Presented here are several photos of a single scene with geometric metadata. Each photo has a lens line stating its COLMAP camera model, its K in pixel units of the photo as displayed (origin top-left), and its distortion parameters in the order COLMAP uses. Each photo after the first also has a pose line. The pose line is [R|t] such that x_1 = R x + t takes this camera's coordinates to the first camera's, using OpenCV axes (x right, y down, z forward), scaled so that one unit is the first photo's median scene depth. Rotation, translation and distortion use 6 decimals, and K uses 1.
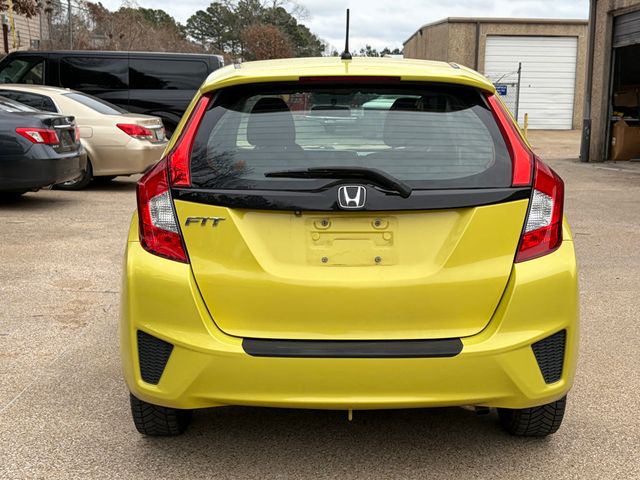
lens RADIAL K [[895.8, 0, 320.8], [0, 895.8, 239.9], [0, 0, 1]] dist [0.087358, 0.000000]
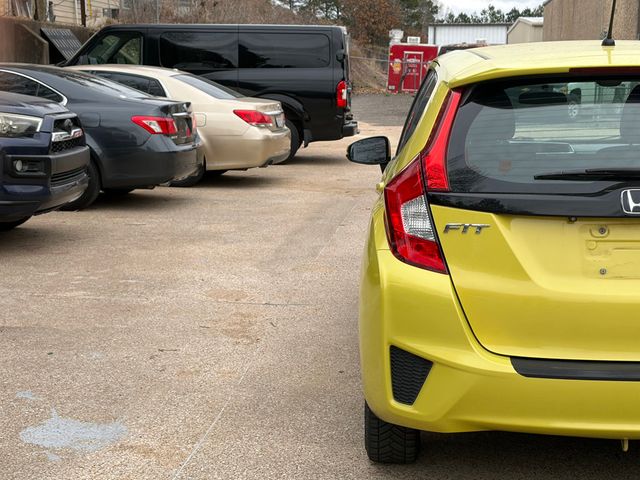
lens RADIAL K [[1086.3, 0, 317.9], [0, 1086.3, 238.7], [0, 0, 1]] dist [0.132867, 0.000000]
pose [[0.995312, 0.002889, -0.096668, -0.162117], [-0.003280, 0.999987, -0.003886, -0.005170], [0.096656, 0.004184, 0.995309, -0.117006]]
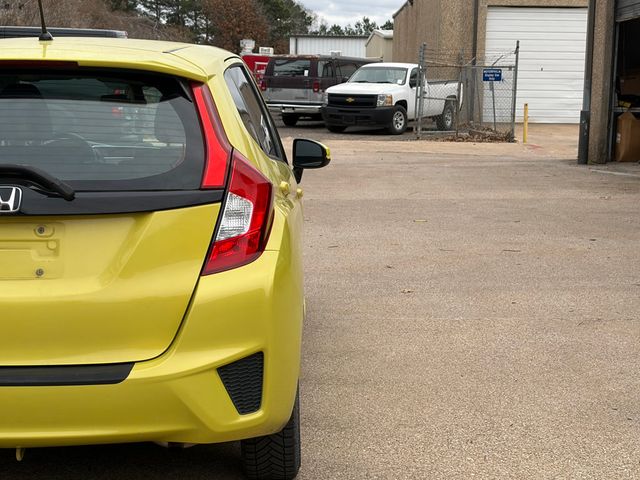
lens RADIAL K [[1126.5, 0, 320.0], [0, 1126.5, 241.6], [0, 0, 1]] dist [0.156913, 0.000000]
pose [[0.999999, 0.001006, -0.001268, 0.312611], [-0.001028, 0.999840, -0.017871, 0.011051], [0.001250, 0.017872, 0.999839, -0.091158]]
